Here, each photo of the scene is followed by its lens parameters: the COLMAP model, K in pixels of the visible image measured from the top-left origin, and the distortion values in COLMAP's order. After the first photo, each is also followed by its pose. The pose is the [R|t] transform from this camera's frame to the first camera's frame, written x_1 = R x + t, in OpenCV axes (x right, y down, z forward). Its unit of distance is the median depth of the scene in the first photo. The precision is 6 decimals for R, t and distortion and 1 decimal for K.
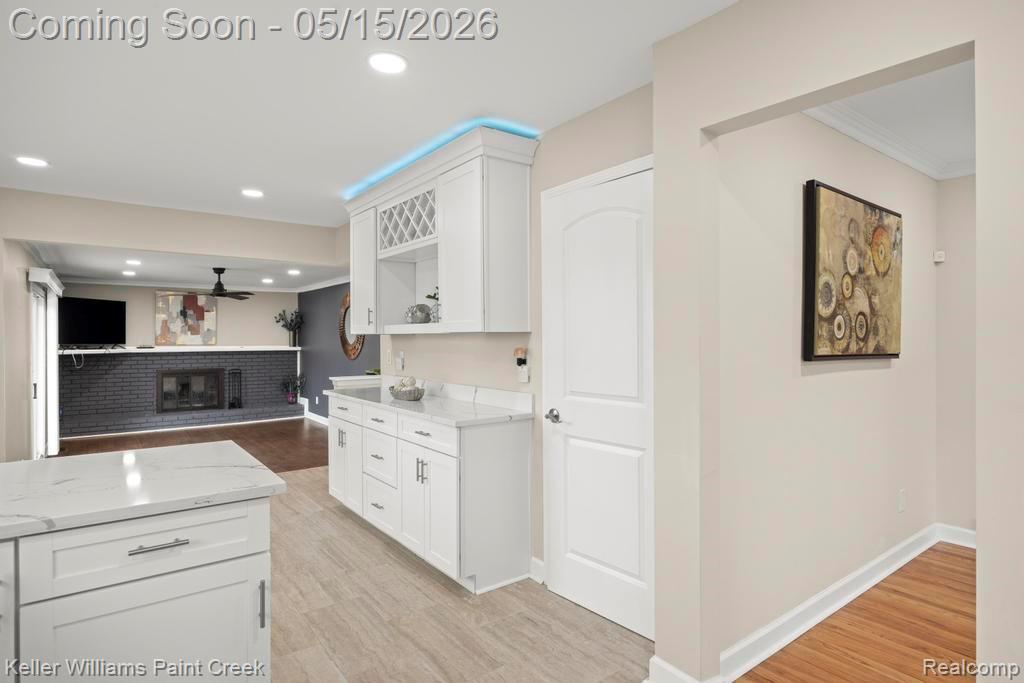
lens RADIAL K [[548.6, 0, 509.4], [0, 548.6, 340.6], [0, 0, 1]] dist [-0.006604, -0.001195]
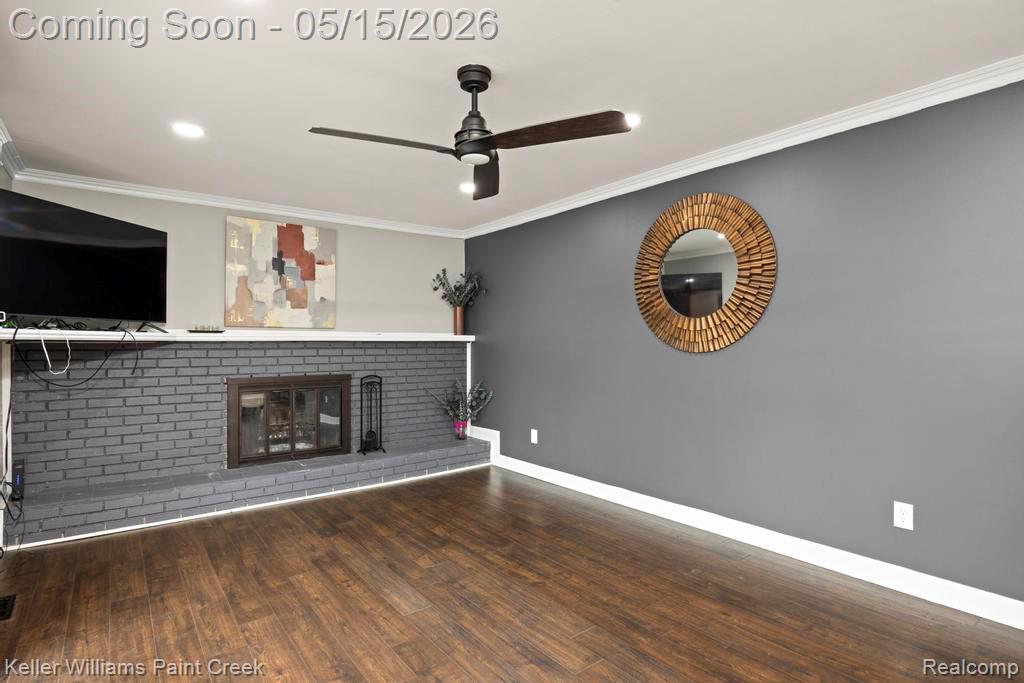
lens RADIAL K [[548.6, 0, 516.8], [0, 548.6, 339.8], [0, 0, 1]] dist [-0.006604, -0.001195]
pose [[0.999968, -0.000636, -0.008019, -0.380290], [0.000569, 0.999965, -0.008390, 0.023707], [0.008024, 0.008385, 0.999933, 0.510268]]
